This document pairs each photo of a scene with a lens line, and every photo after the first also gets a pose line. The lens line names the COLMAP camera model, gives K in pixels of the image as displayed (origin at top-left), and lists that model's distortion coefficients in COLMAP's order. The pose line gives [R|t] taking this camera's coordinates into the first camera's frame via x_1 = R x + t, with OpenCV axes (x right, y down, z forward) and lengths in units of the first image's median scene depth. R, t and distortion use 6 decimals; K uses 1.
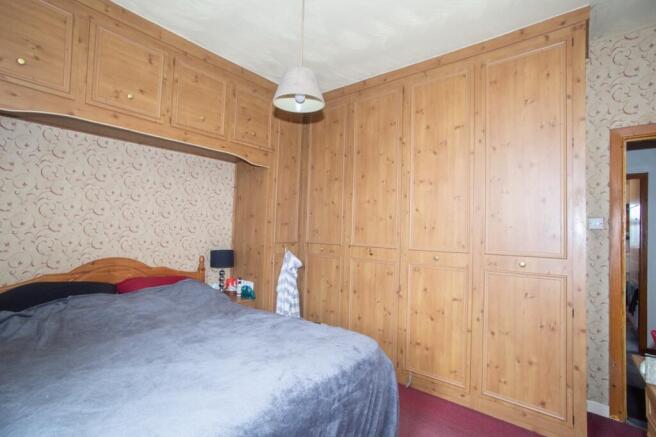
lens RADIAL K [[317.8, 0, 328.0], [0, 317.8, 218.5], [0, 0, 1]] dist [-0.001370, 0.000350]
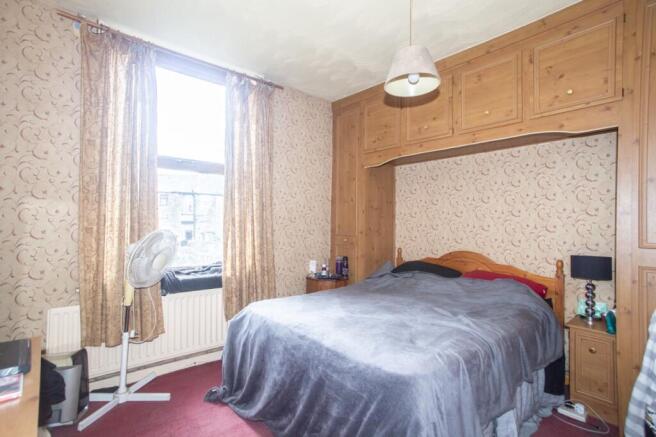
lens RADIAL K [[317.8, 0, 328.0], [0, 317.8, 218.5], [0, 0, 1]] dist [-0.001370, 0.000350]
pose [[-0.149424, -0.050515, -0.987482, 0.575239], [0.015352, 0.998455, -0.053399, 0.049816], [0.988654, -0.023139, -0.148418, 0.601235]]
